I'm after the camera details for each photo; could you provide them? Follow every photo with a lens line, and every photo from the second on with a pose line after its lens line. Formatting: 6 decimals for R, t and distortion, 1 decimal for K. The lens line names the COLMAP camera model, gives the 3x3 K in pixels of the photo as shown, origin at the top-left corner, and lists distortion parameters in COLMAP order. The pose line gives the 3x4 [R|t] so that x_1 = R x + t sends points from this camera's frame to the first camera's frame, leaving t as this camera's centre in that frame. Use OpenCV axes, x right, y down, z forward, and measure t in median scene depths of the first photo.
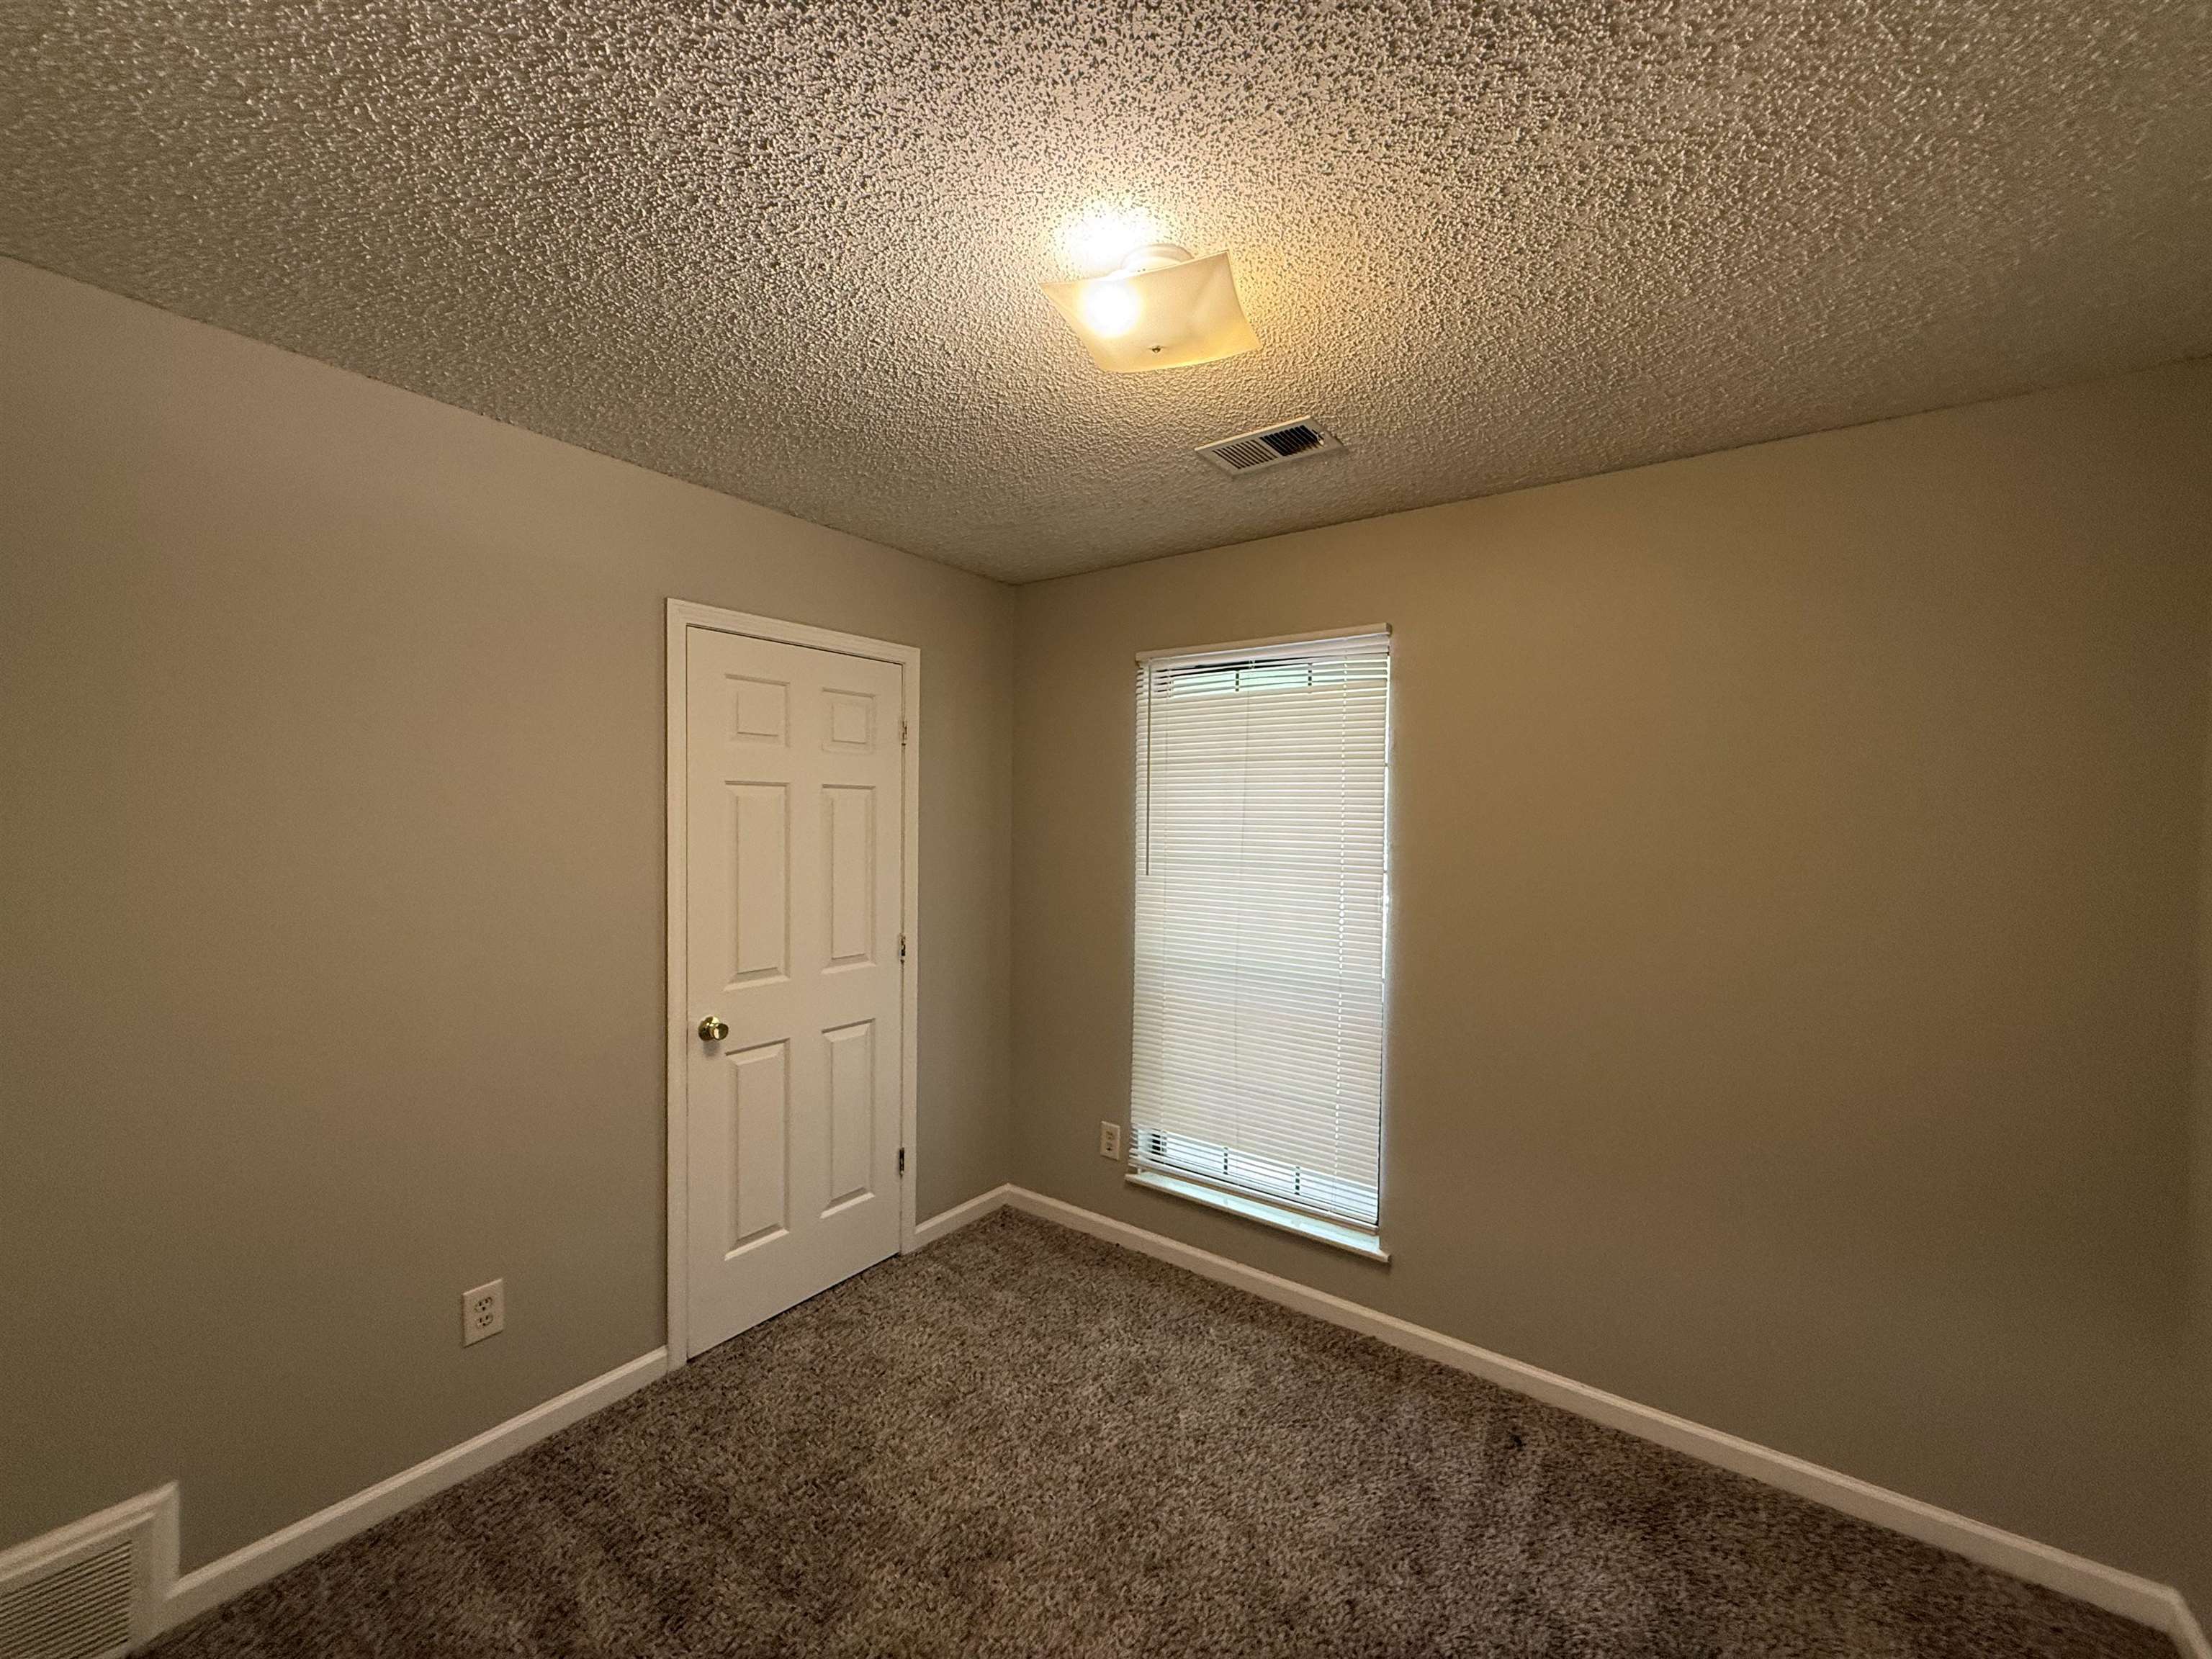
lens RADIAL K [[882.3, 0, 1096.8], [0, 882.3, 825.6], [0, 0, 1]] dist [-0.002036, 0.000452]
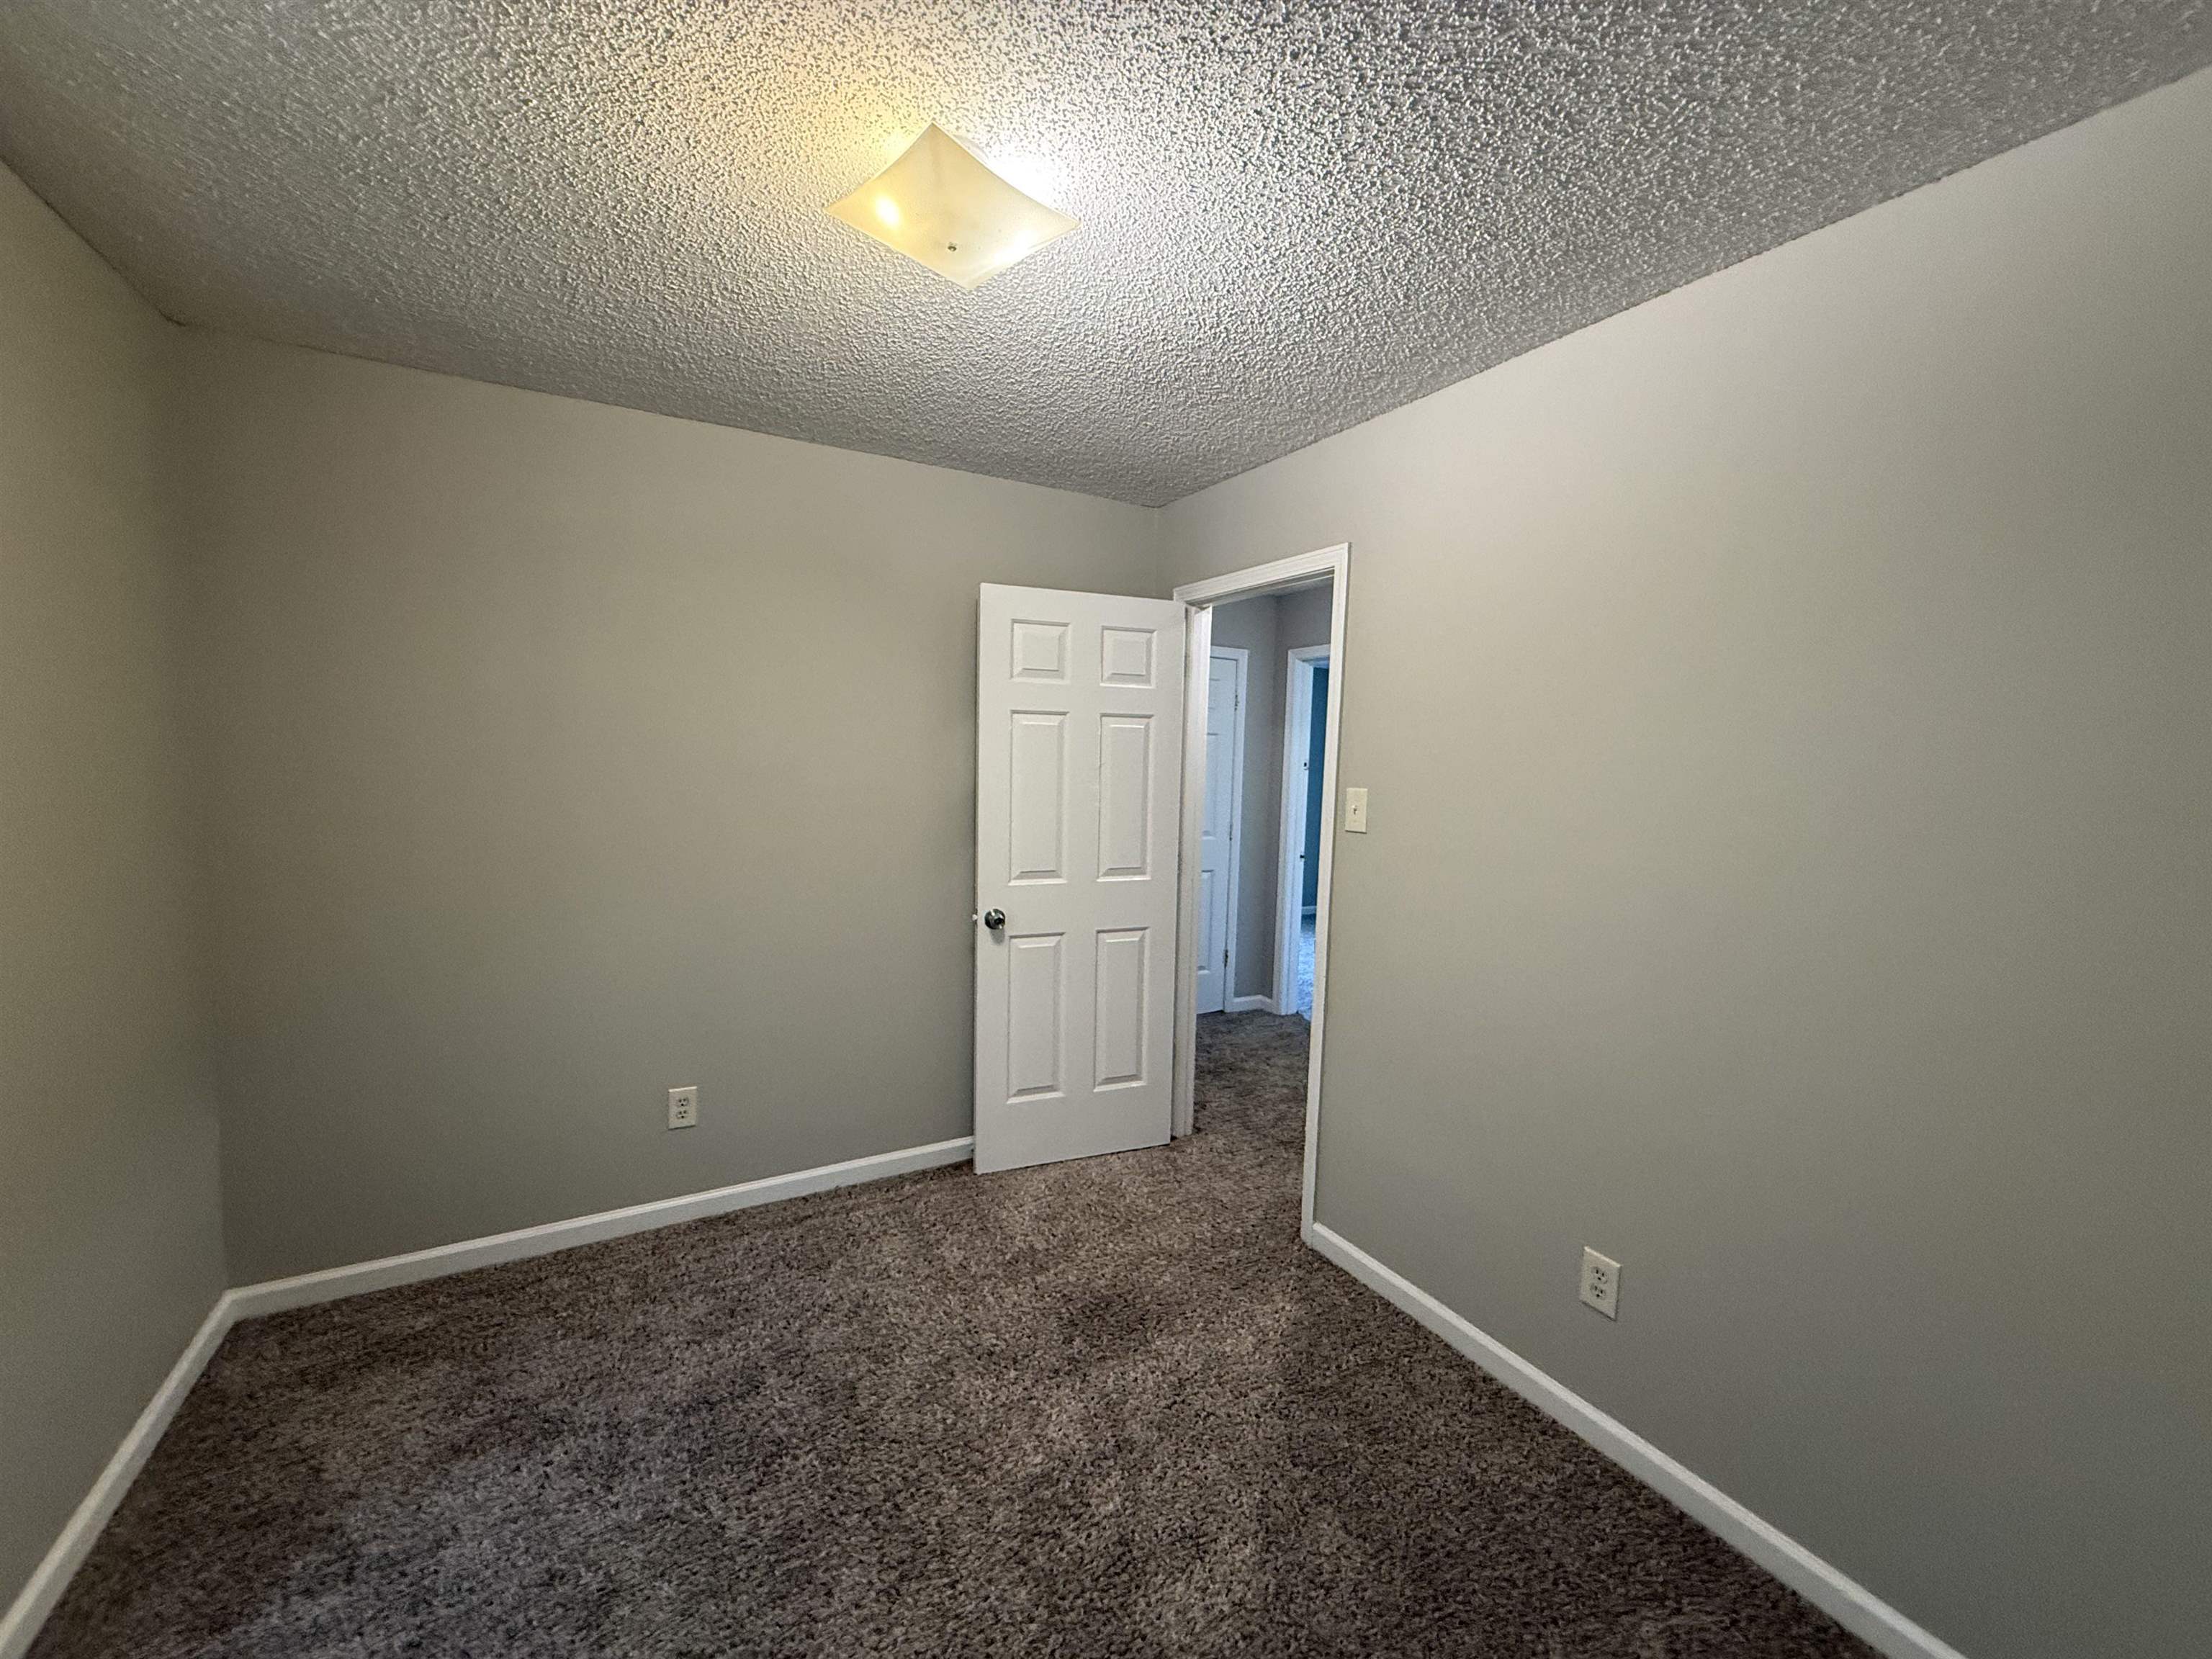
lens RADIAL K [[882.3, 0, 1103.3], [0, 882.3, 824.6], [0, 0, 1]] dist [-0.002036, 0.000452]
pose [[-0.913797, -0.071272, 0.399870, -0.302659], [-0.033259, 0.994308, 0.101218, 0.000091], [-0.404808, 0.079193, -0.910966, 1.088929]]
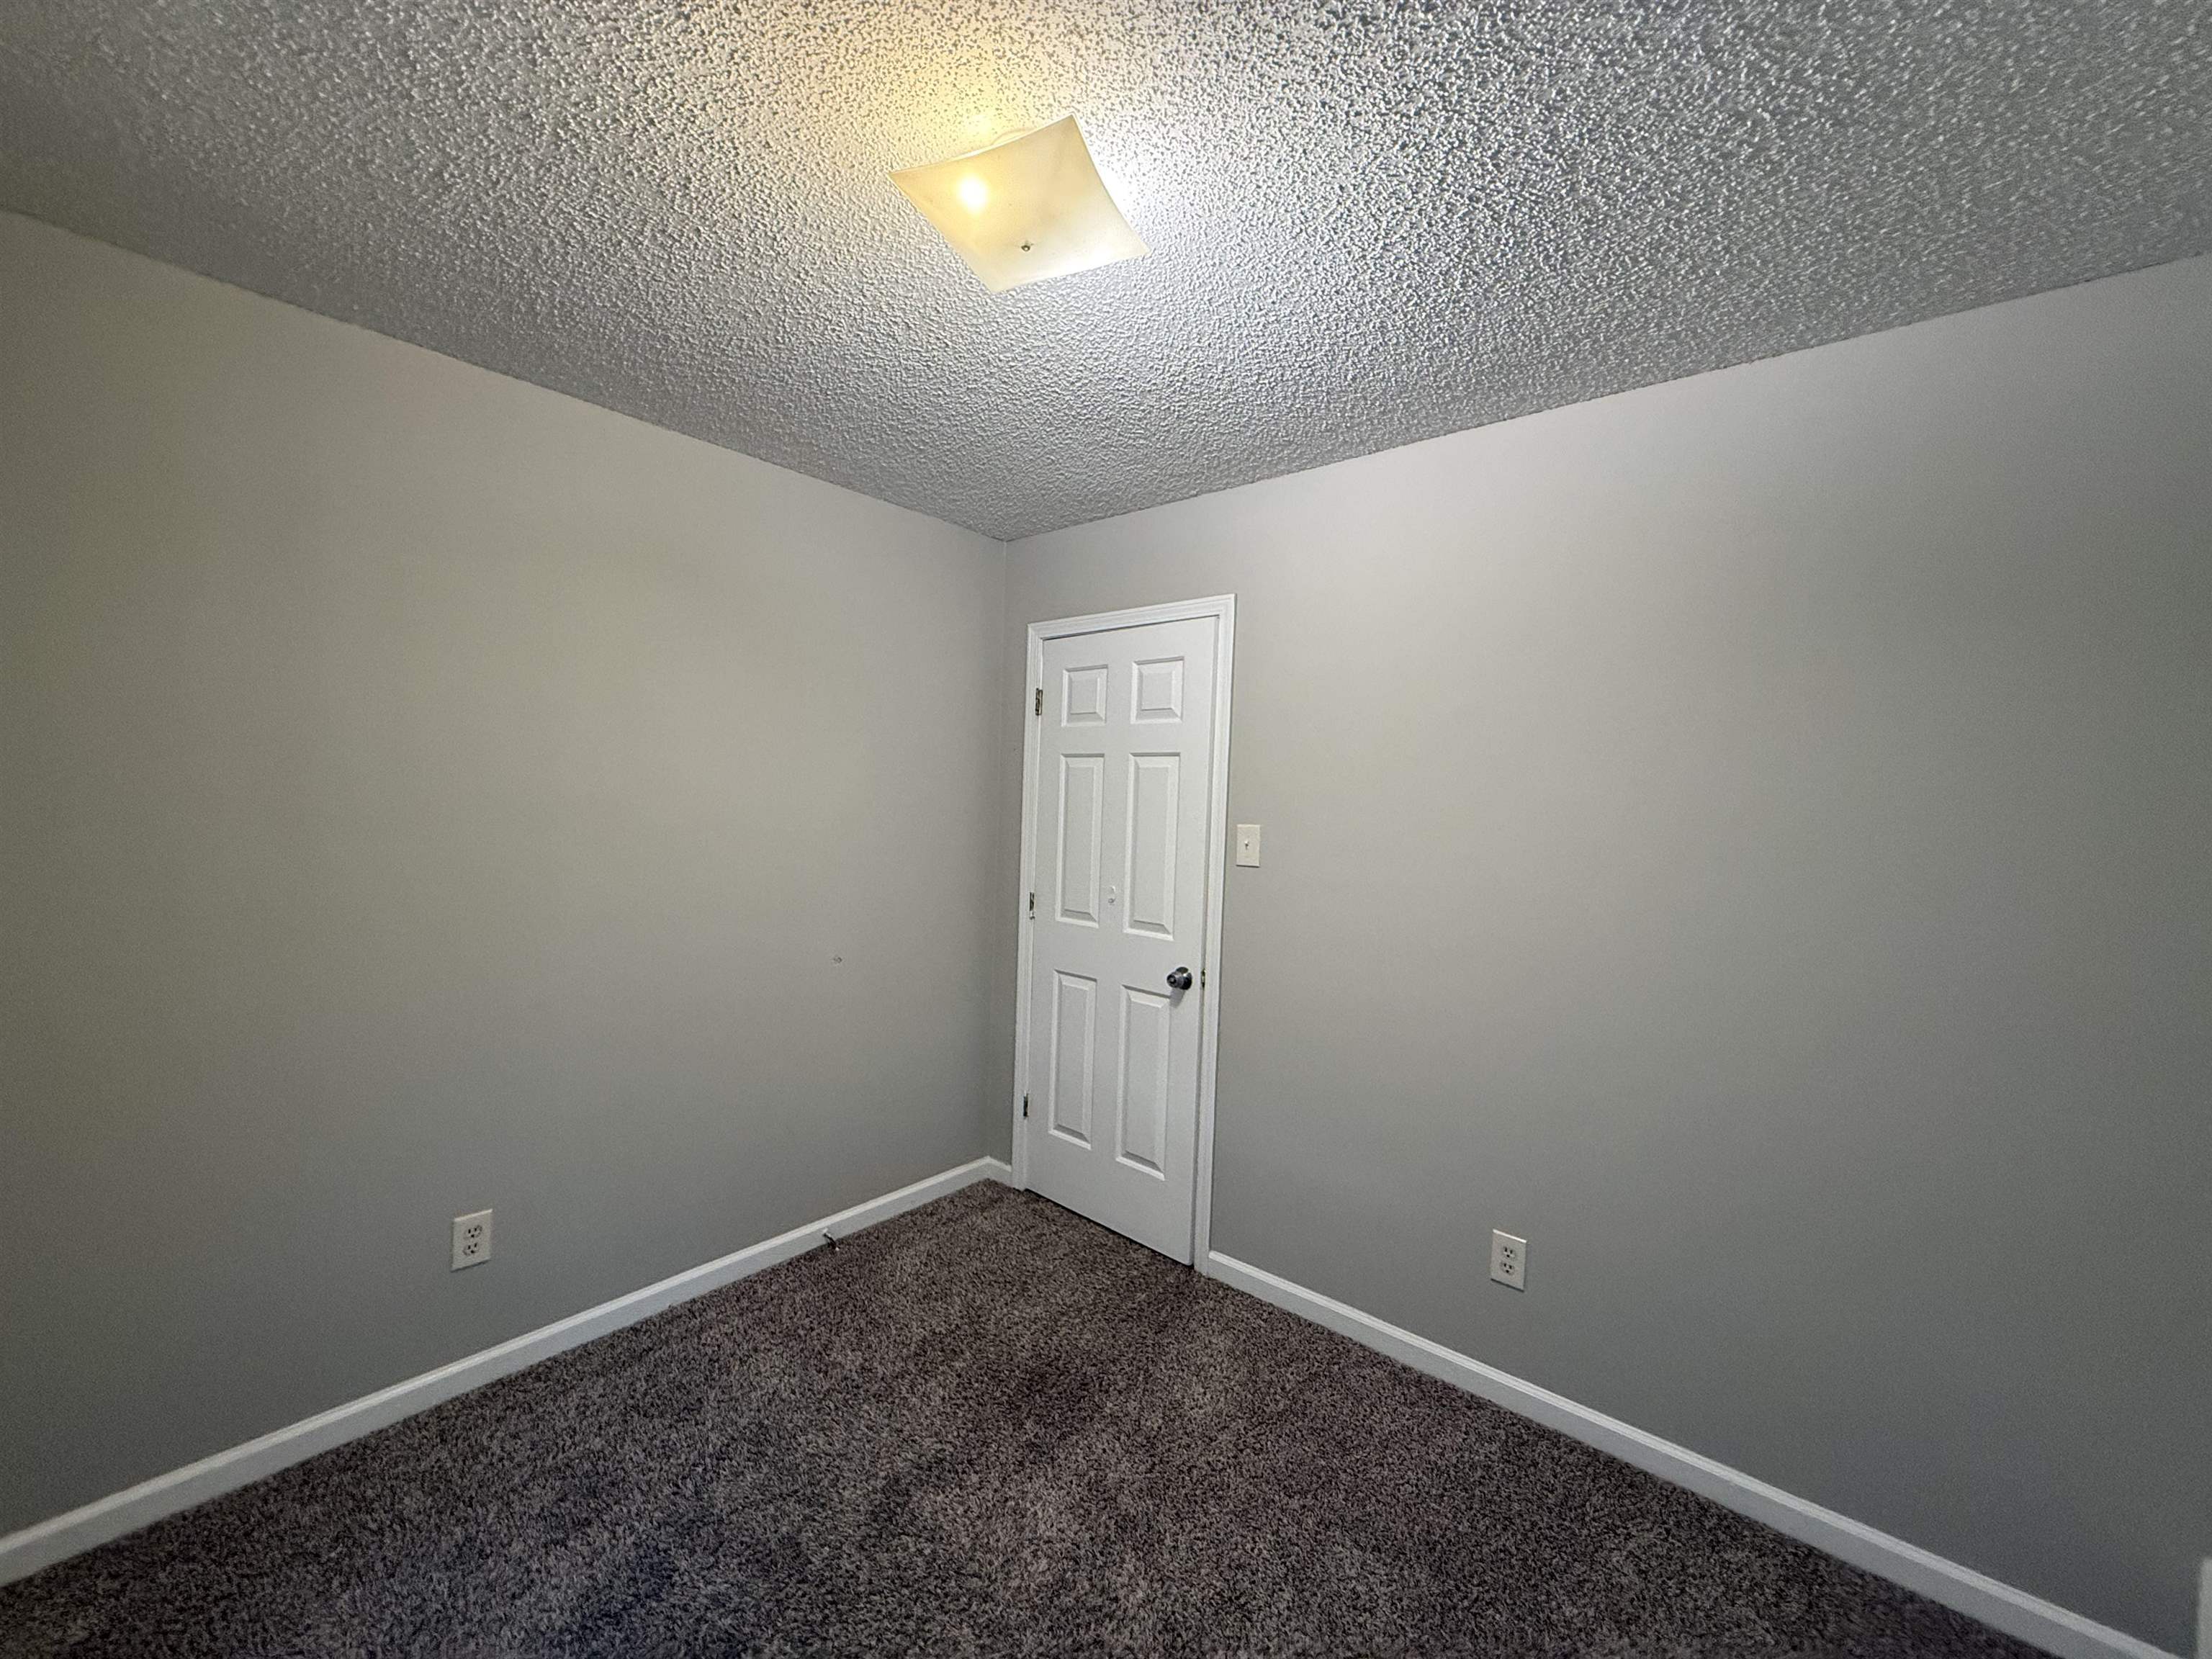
lens RADIAL K [[882.3, 0, 1103.7], [0, 882.3, 824.7], [0, 0, 1]] dist [-0.002036, 0.000452]
pose [[-0.996745, -0.049089, 0.063950, -0.056176], [-0.046345, 0.997968, 0.043720, 0.012850], [-0.065966, 0.040614, -0.996995, 1.121525]]
